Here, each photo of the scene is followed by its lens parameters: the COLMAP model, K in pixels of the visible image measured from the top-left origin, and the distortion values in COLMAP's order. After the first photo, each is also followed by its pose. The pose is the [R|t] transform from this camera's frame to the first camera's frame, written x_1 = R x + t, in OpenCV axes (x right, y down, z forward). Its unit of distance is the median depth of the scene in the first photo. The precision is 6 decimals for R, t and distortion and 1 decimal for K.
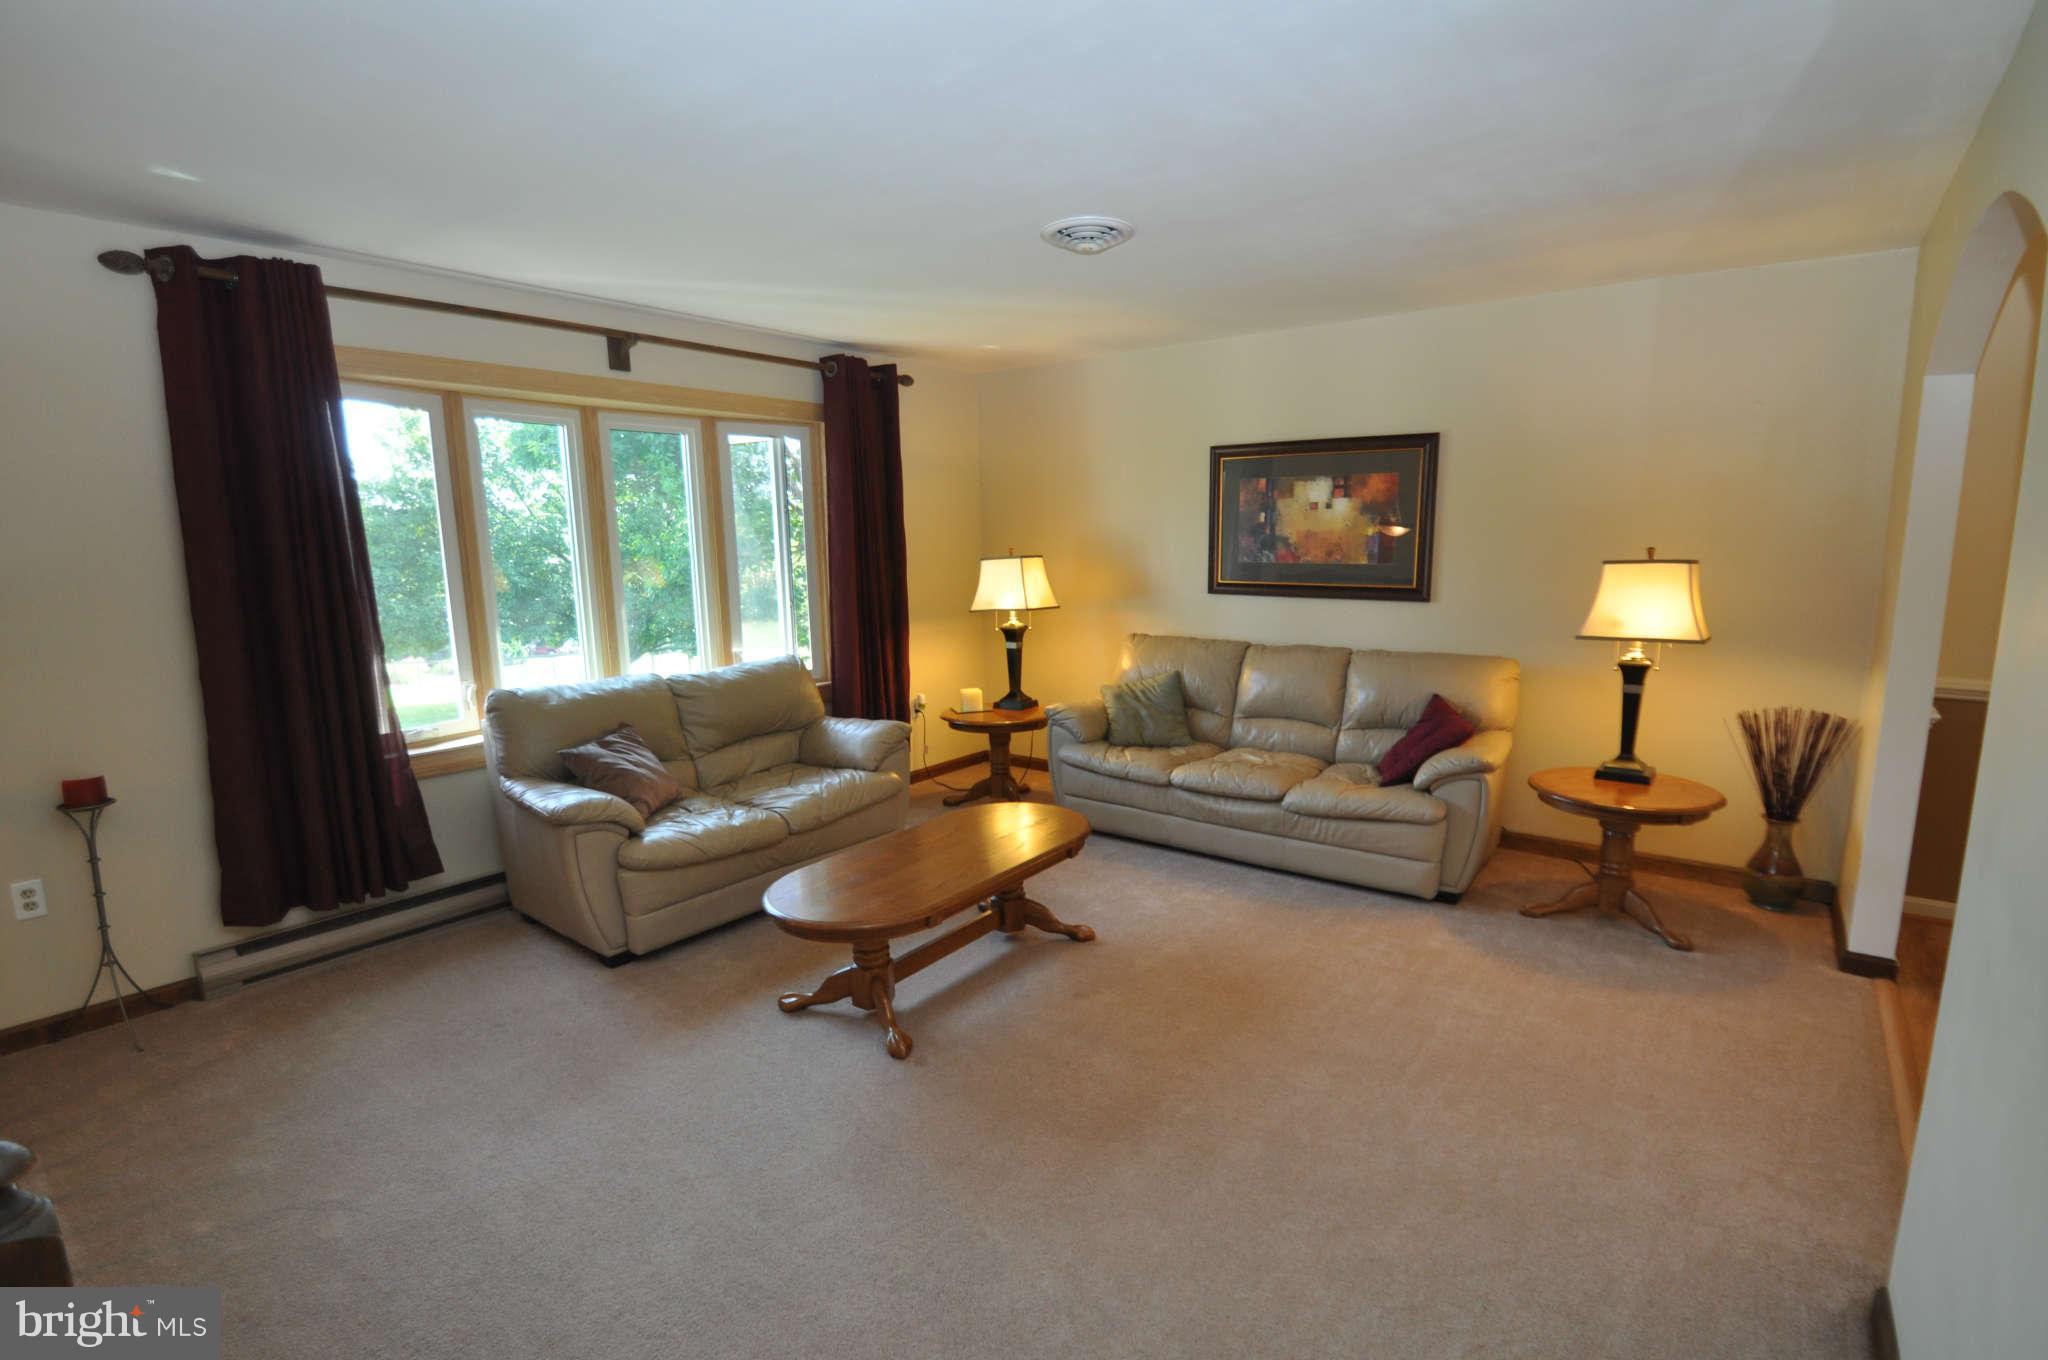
lens RADIAL K [[950.3, 0, 1047.7], [0, 950.3, 693.6], [0, 0, 1]] dist [0.001688, -0.016477]
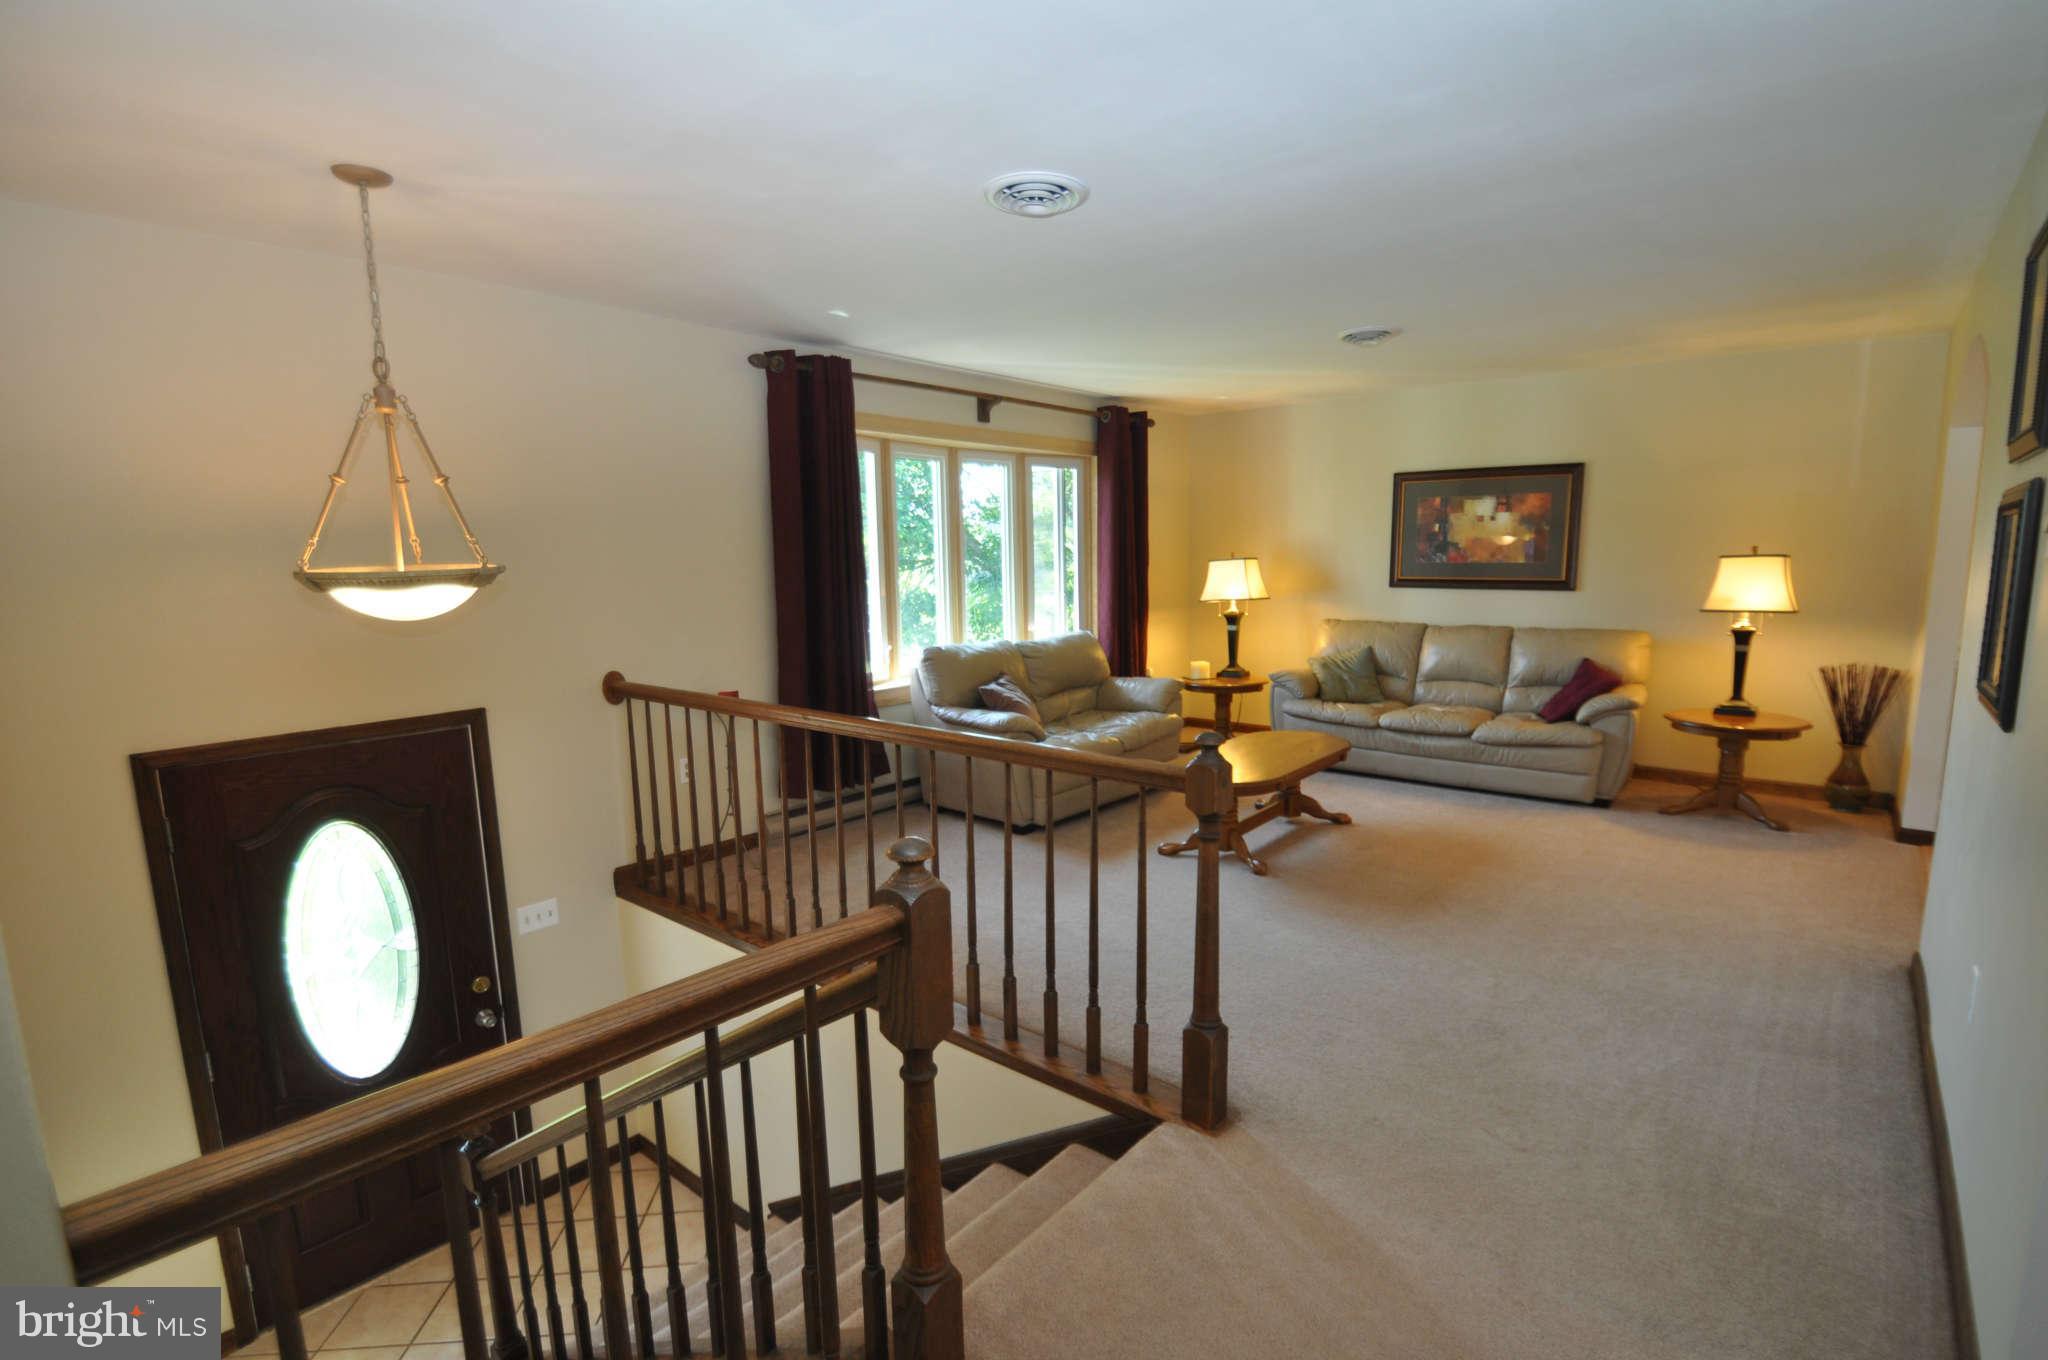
lens RADIAL K [[950.3, 0, 1047.7], [0, 950.3, 693.6], [0, 0, 1]] dist [0.001688, -0.016477]
pose [[0.998846, 0.005807, -0.047683, -0.284010], [-0.006690, 0.999809, -0.018370, 0.080298], [0.047567, 0.018668, 0.998694, -0.369190]]
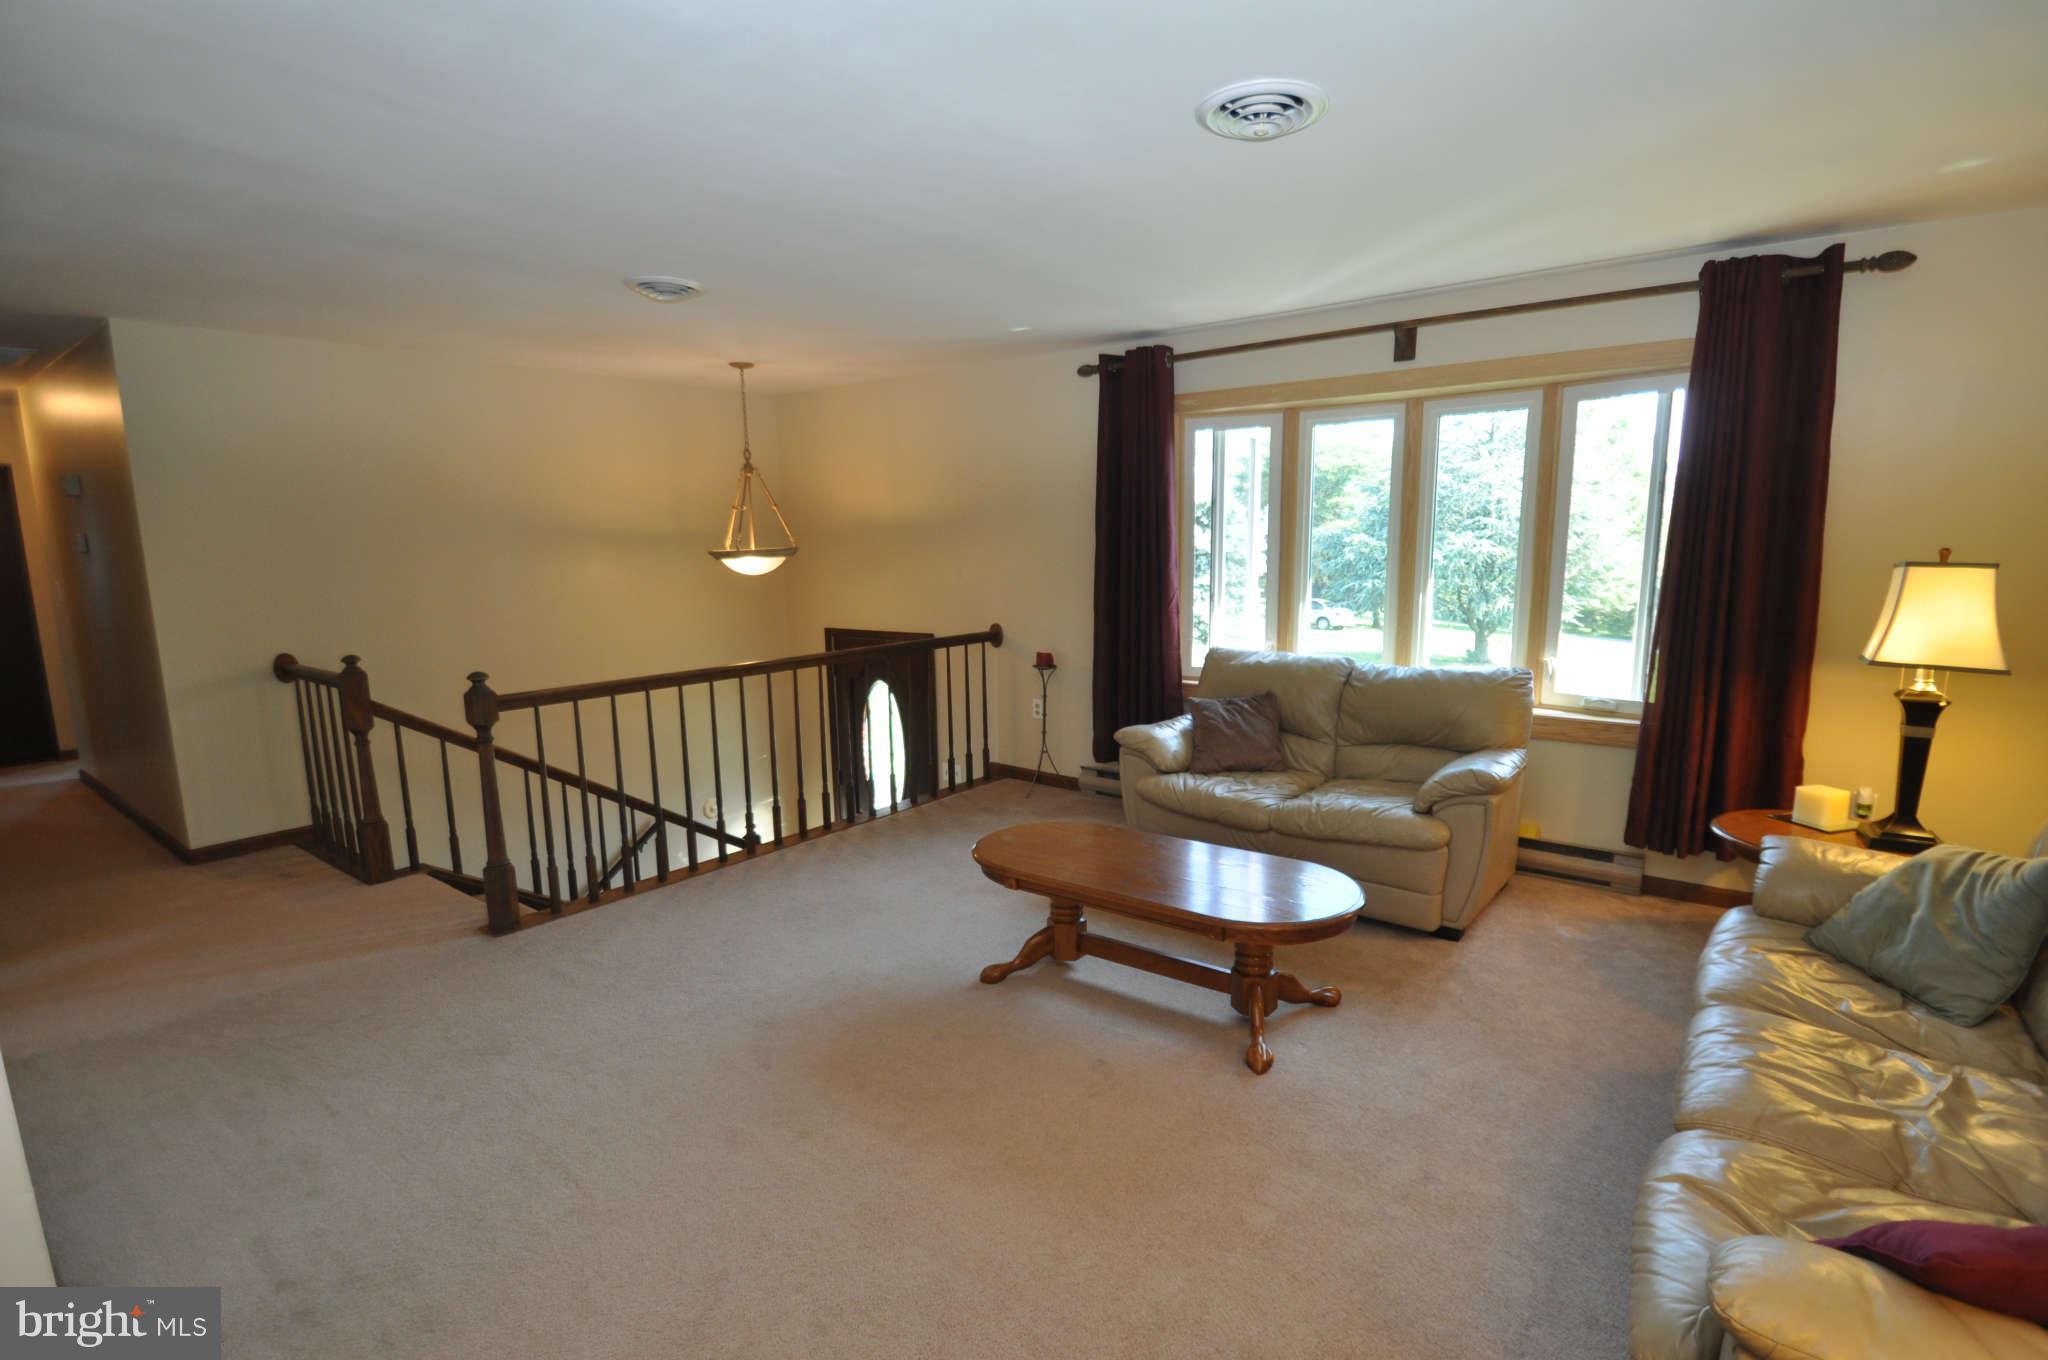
lens RADIAL K [[950.3, 0, 1047.7], [0, 950.3, 693.6], [0, 0, 1]] dist [0.001688, -0.016477]
pose [[0.007301, 0.174262, -0.984672, 0.593016], [-0.154831, 0.973020, 0.171052, -0.106820], [0.987914, 0.151209, 0.034085, 0.628997]]
